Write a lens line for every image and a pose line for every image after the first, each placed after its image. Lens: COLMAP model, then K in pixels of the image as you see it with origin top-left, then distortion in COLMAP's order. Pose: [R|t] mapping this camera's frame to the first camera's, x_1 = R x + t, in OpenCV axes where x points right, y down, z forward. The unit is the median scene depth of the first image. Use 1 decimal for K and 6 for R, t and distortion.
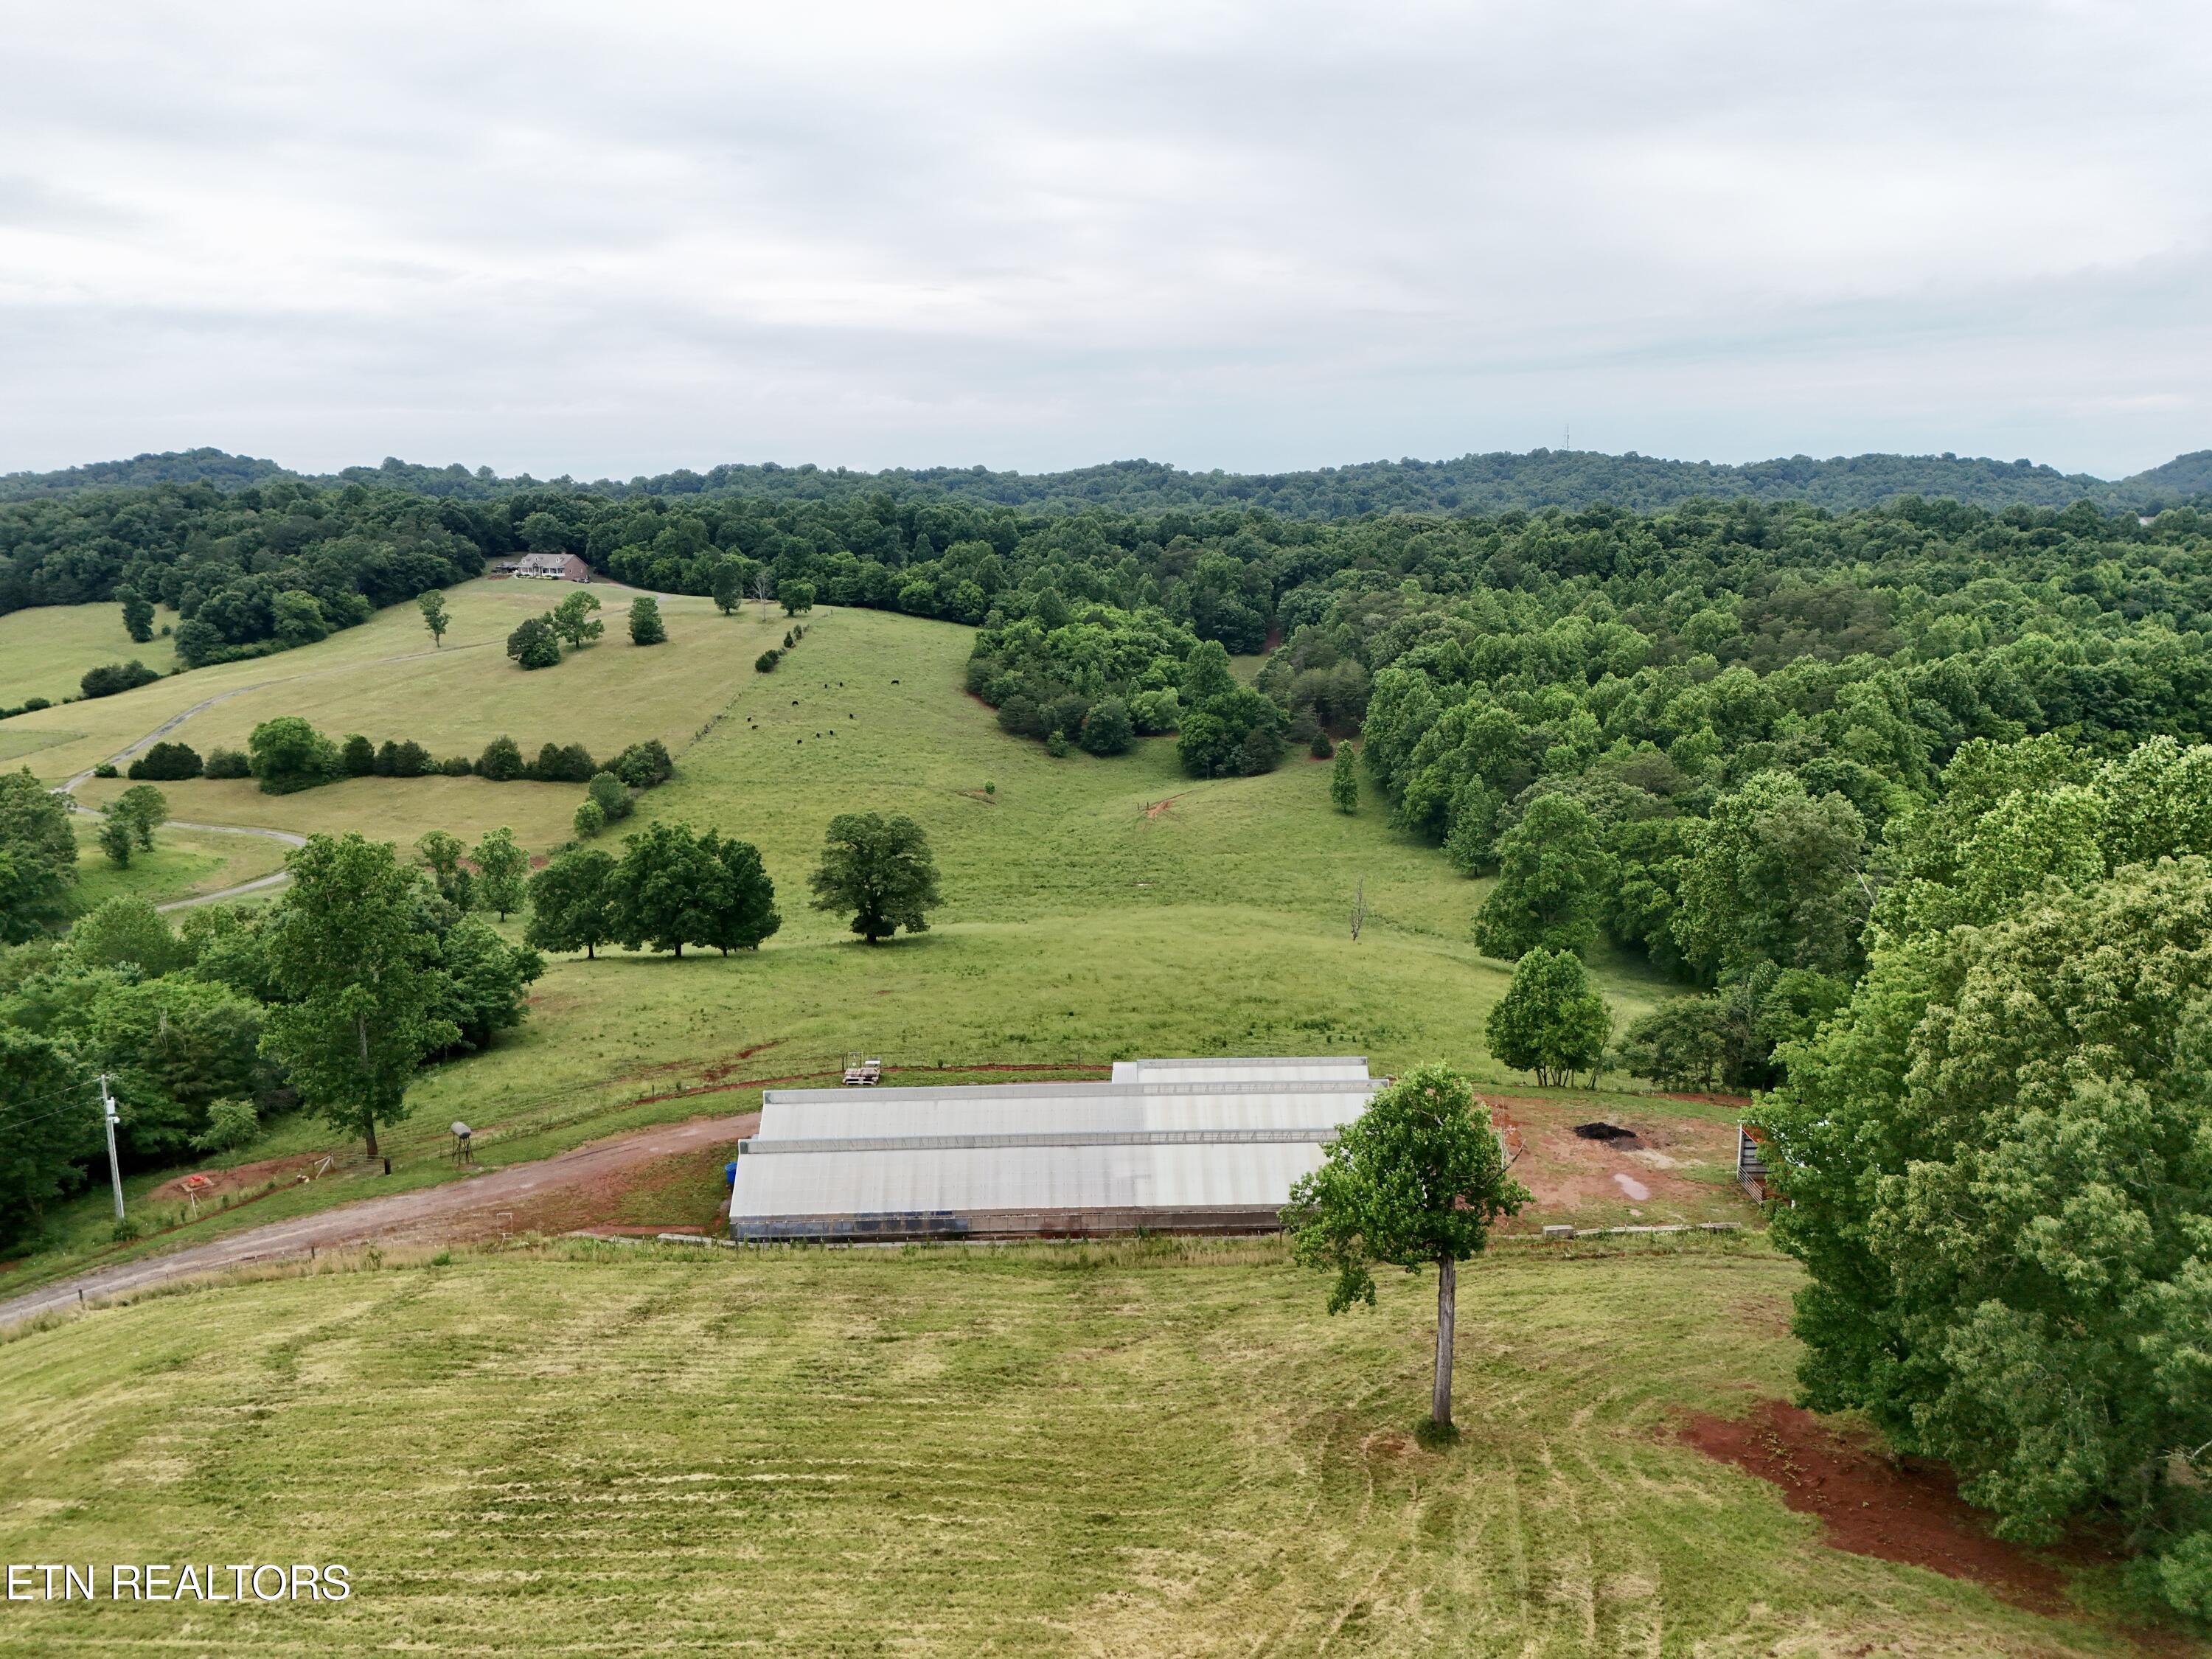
lens RADIAL K [[1619.1, 0, 1106.0], [0, 1619.1, 829.5], [0, 0, 1]] dist [0.092120, -0.091782]
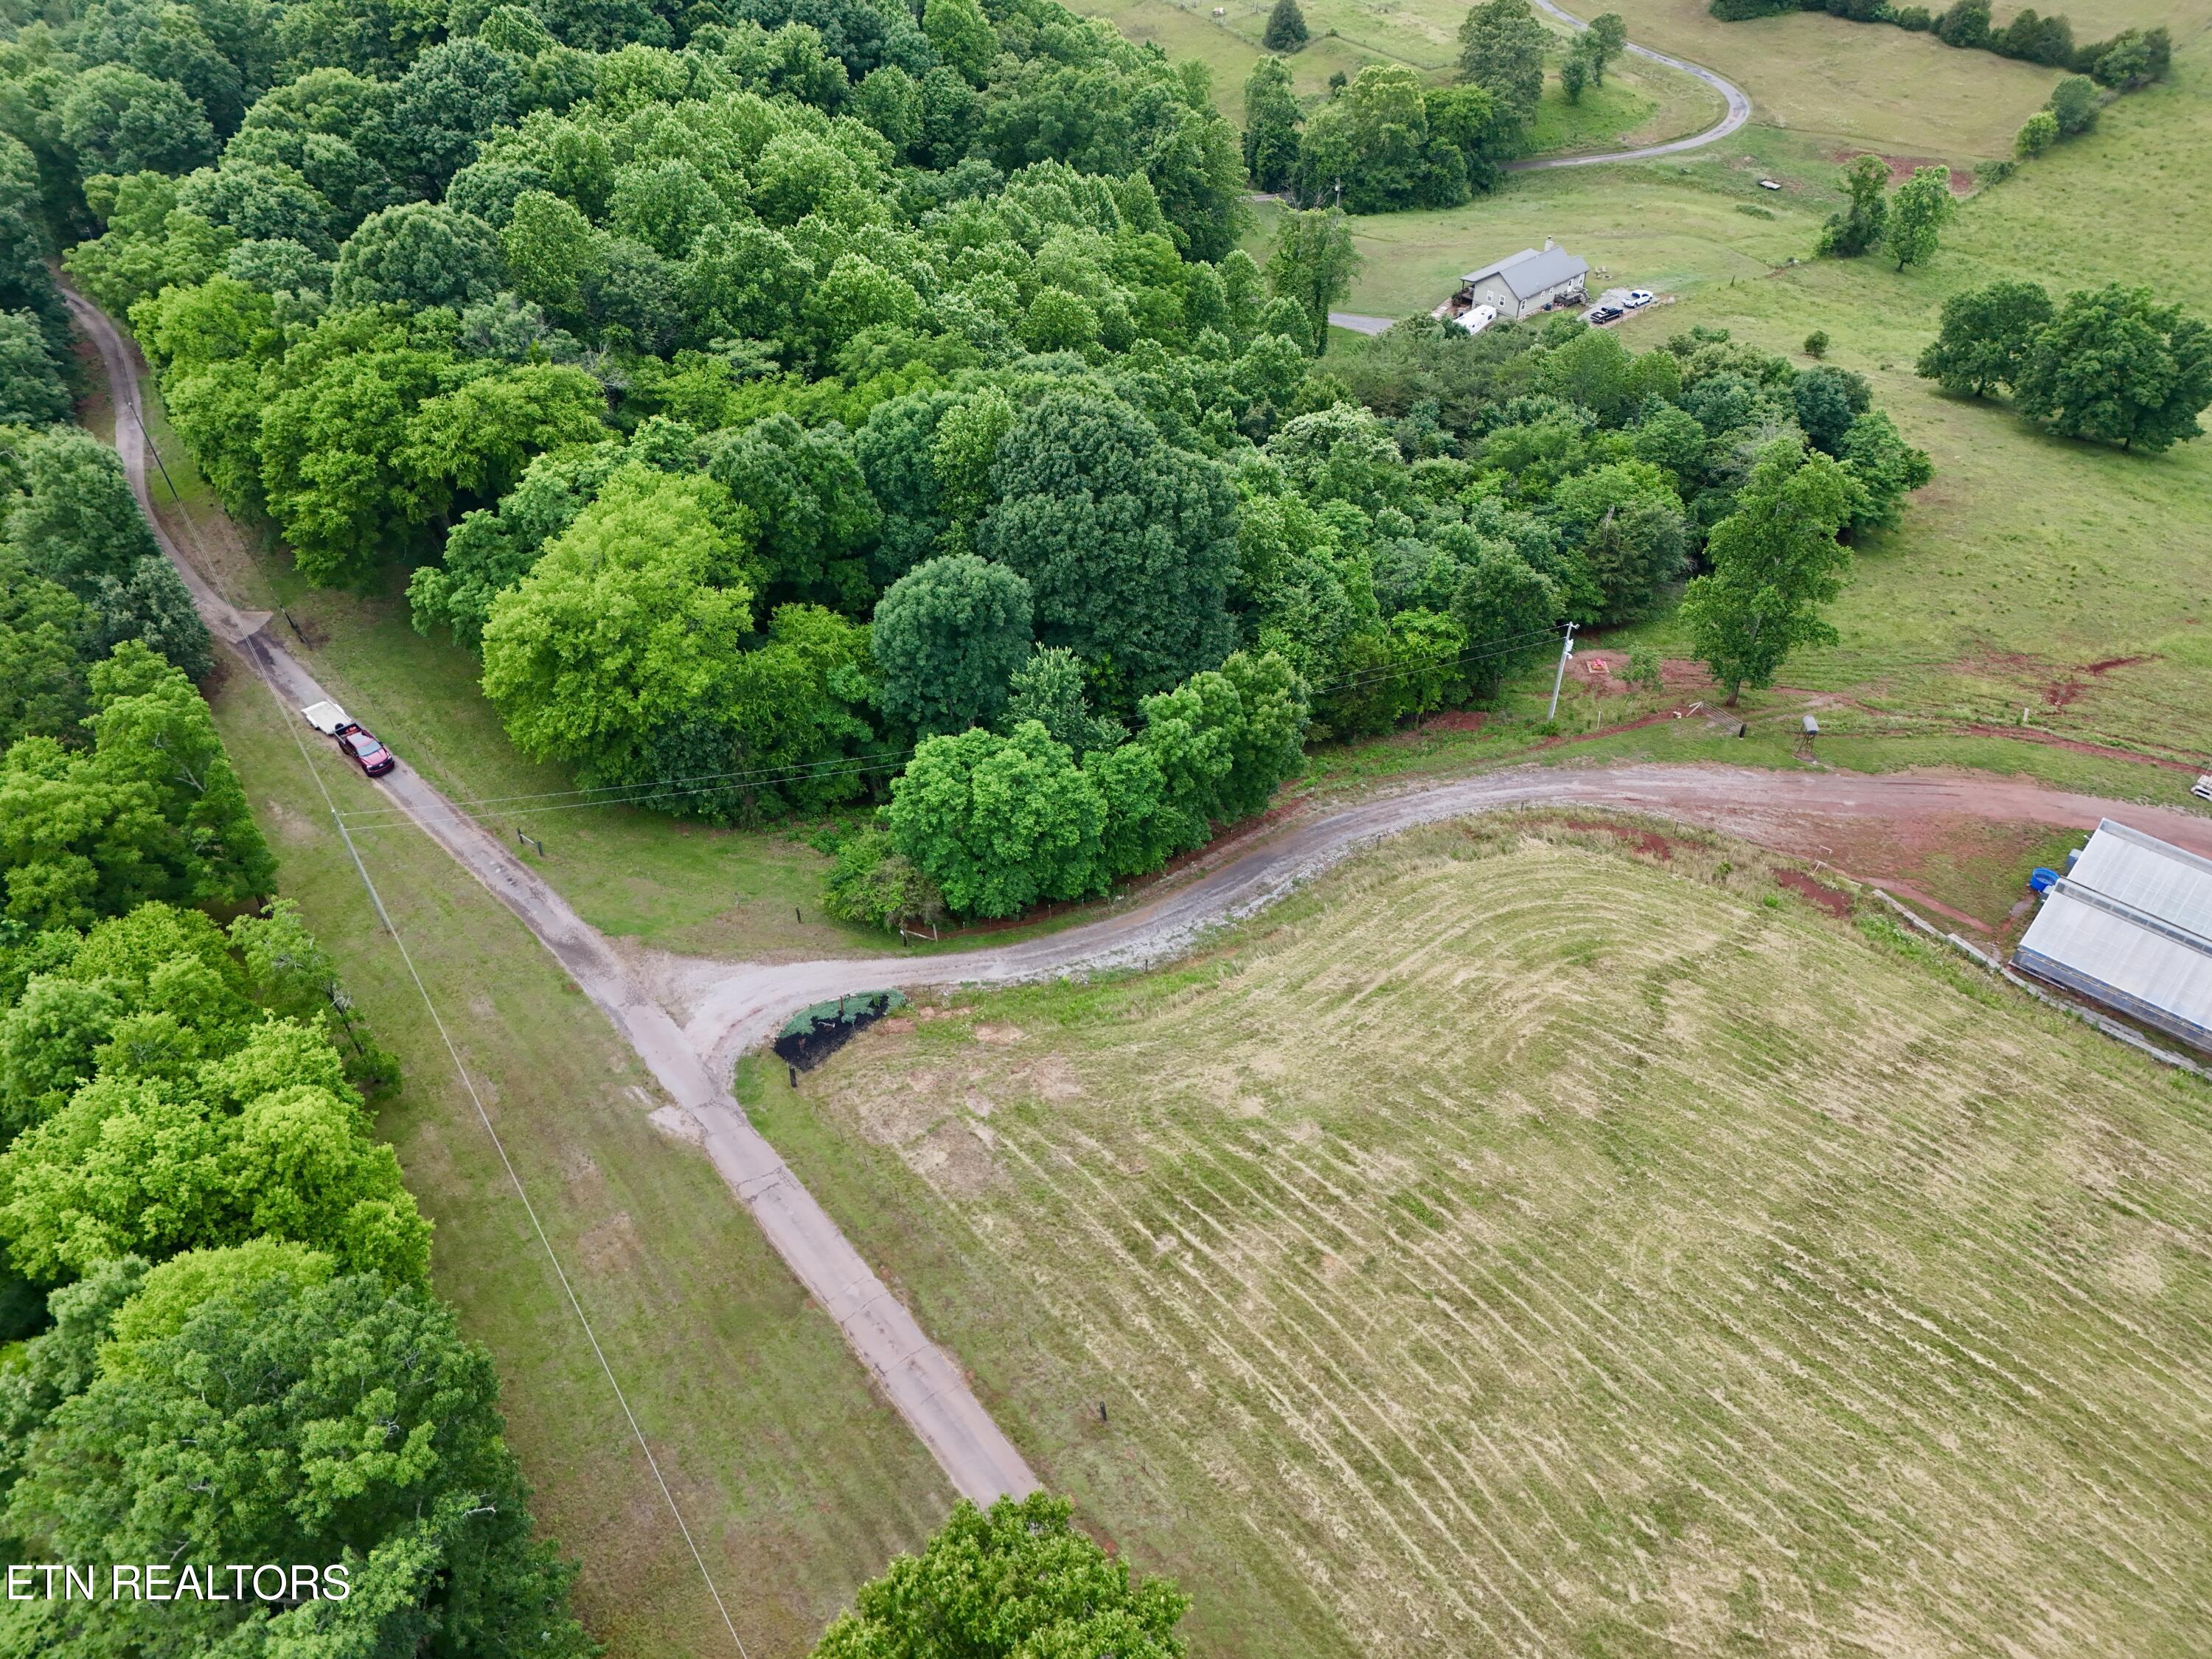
lens RADIAL K [[1619.1, 0, 1106.0], [0, 1619.1, 829.5], [0, 0, 1]] dist [0.092120, -0.091782]
pose [[0.716596, 0.453274, -0.530126, -0.029415], [-0.132135, 0.834508, 0.534917, -0.087056], [0.684858, -0.313271, 0.657898, -0.034018]]
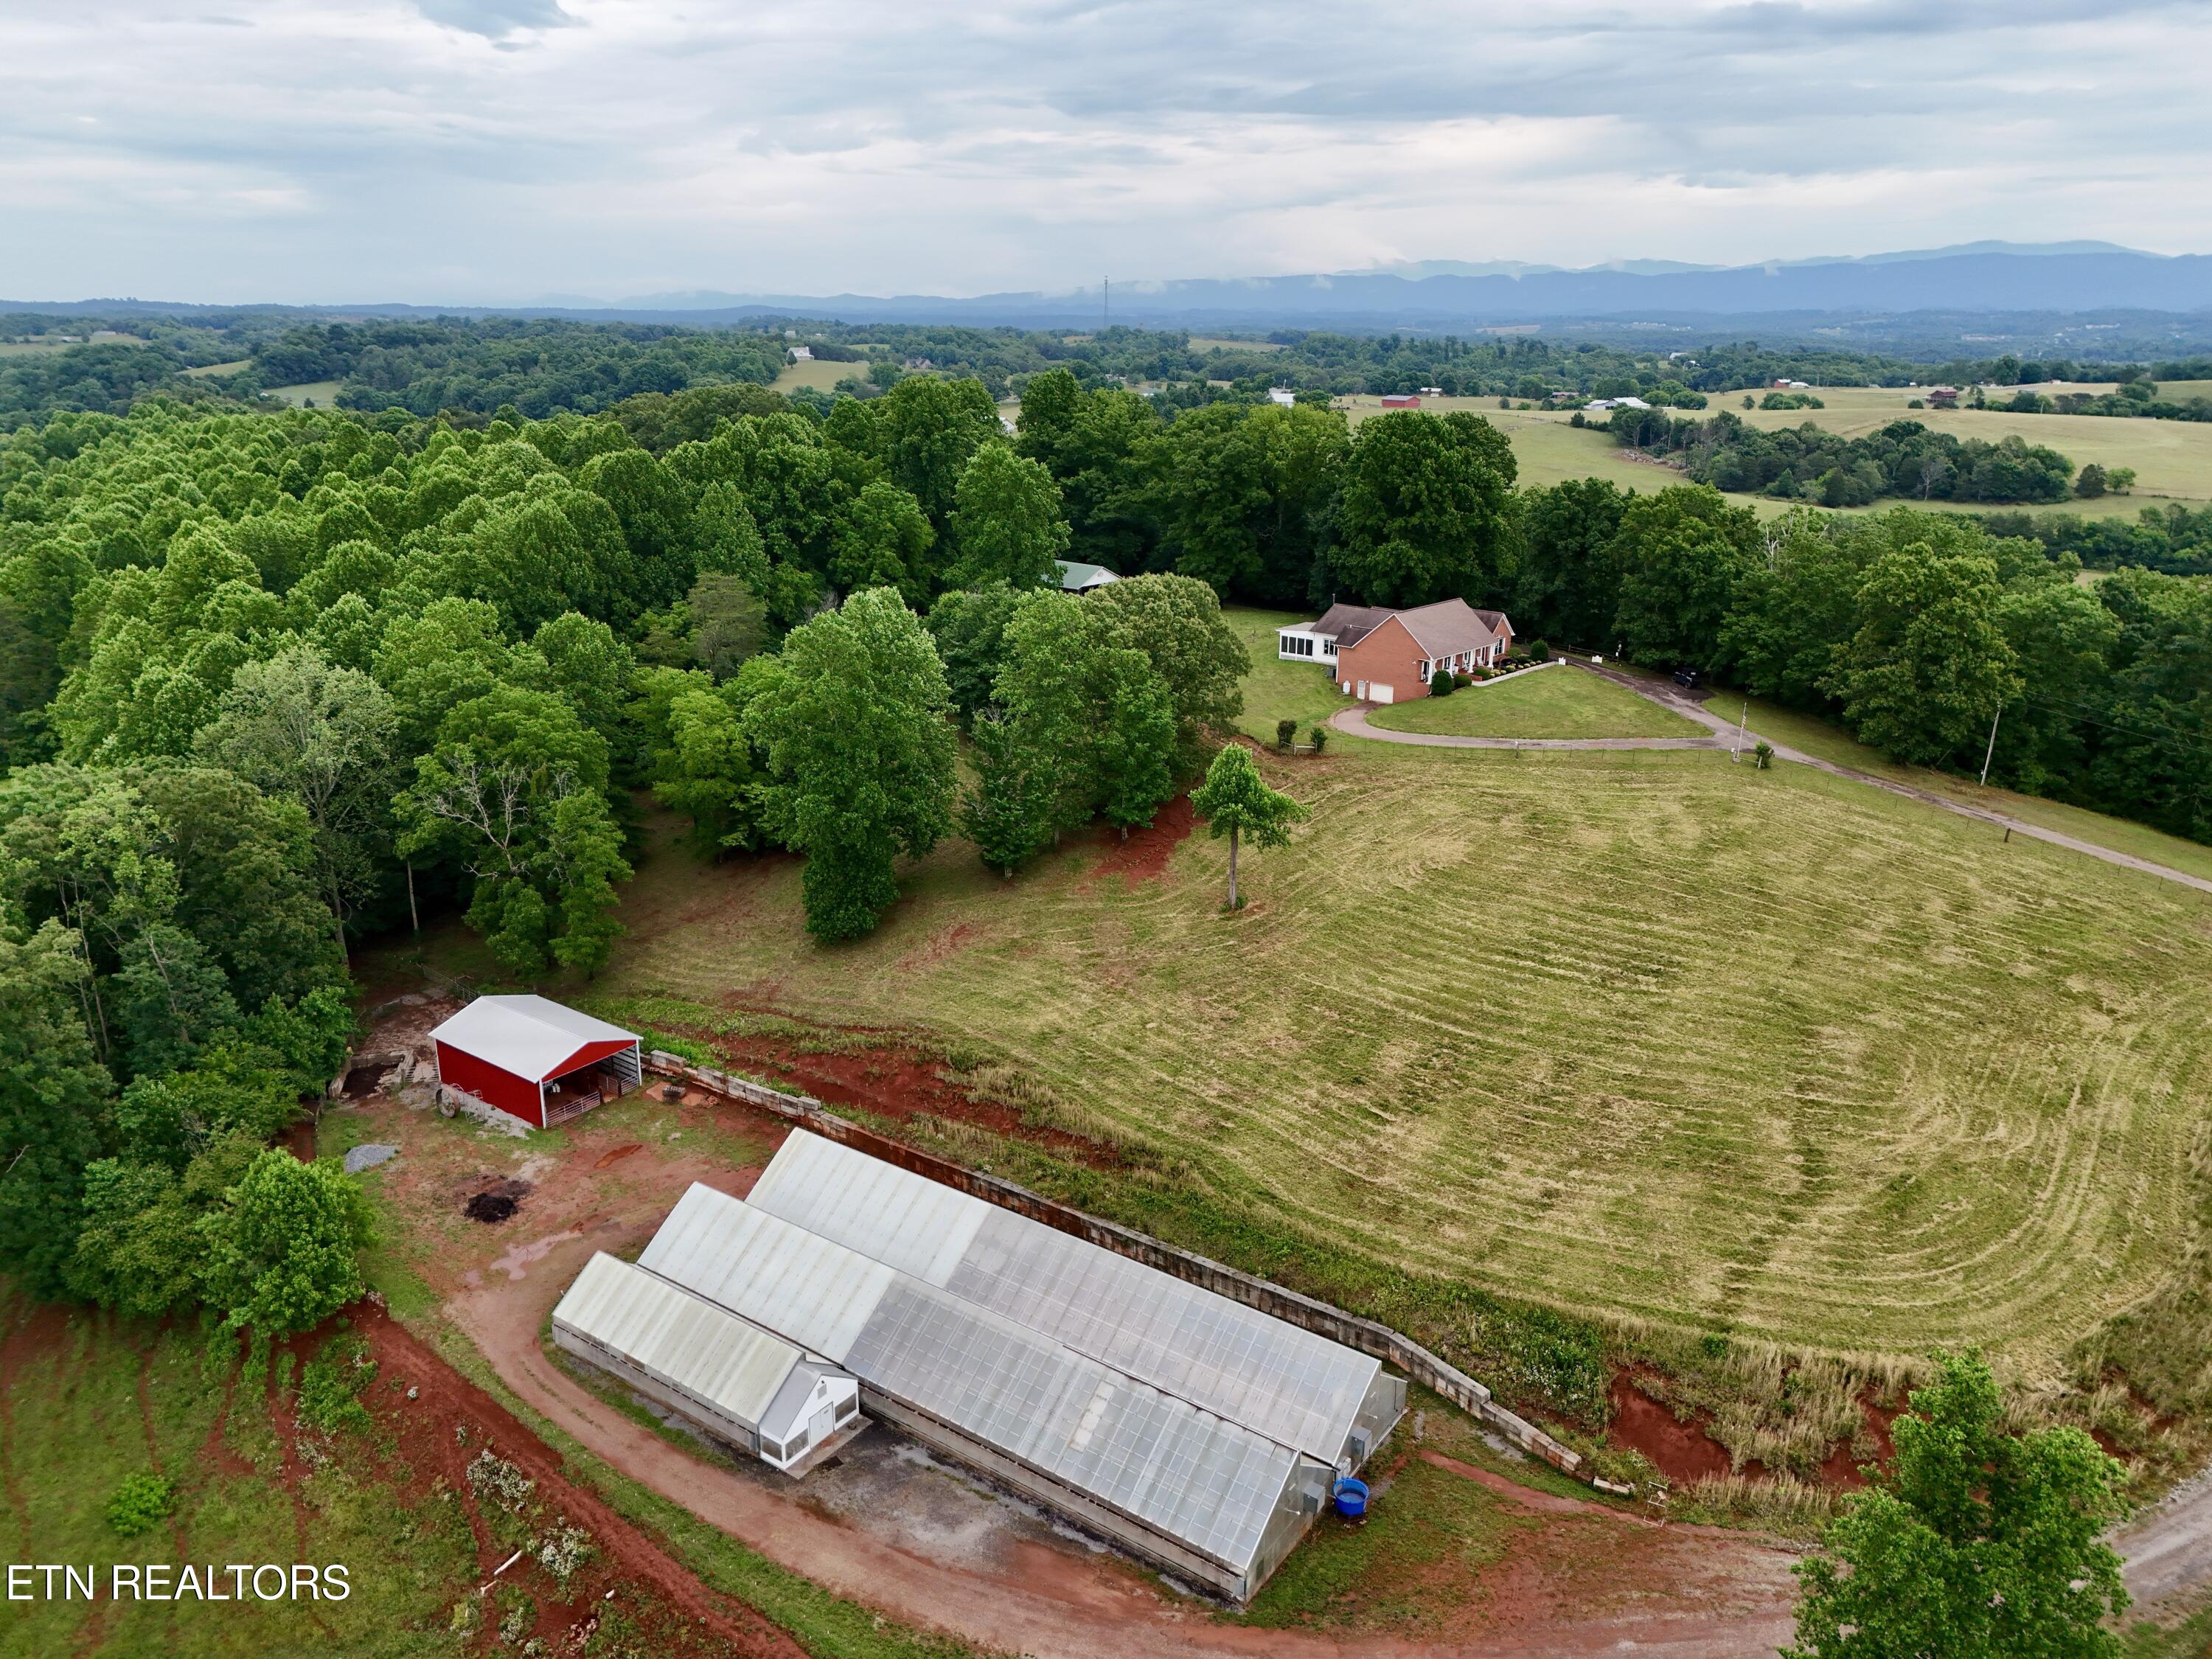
lens RADIAL K [[1619.1, 0, 1106.0], [0, 1619.1, 829.5], [0, 0, 1]] dist [0.092120, -0.091782]
pose [[-0.800095, -0.183627, 0.571078, -0.139722], [0.117625, 0.885491, 0.449521, -0.113885], [-0.588228, 0.426833, -0.686878, 0.400678]]
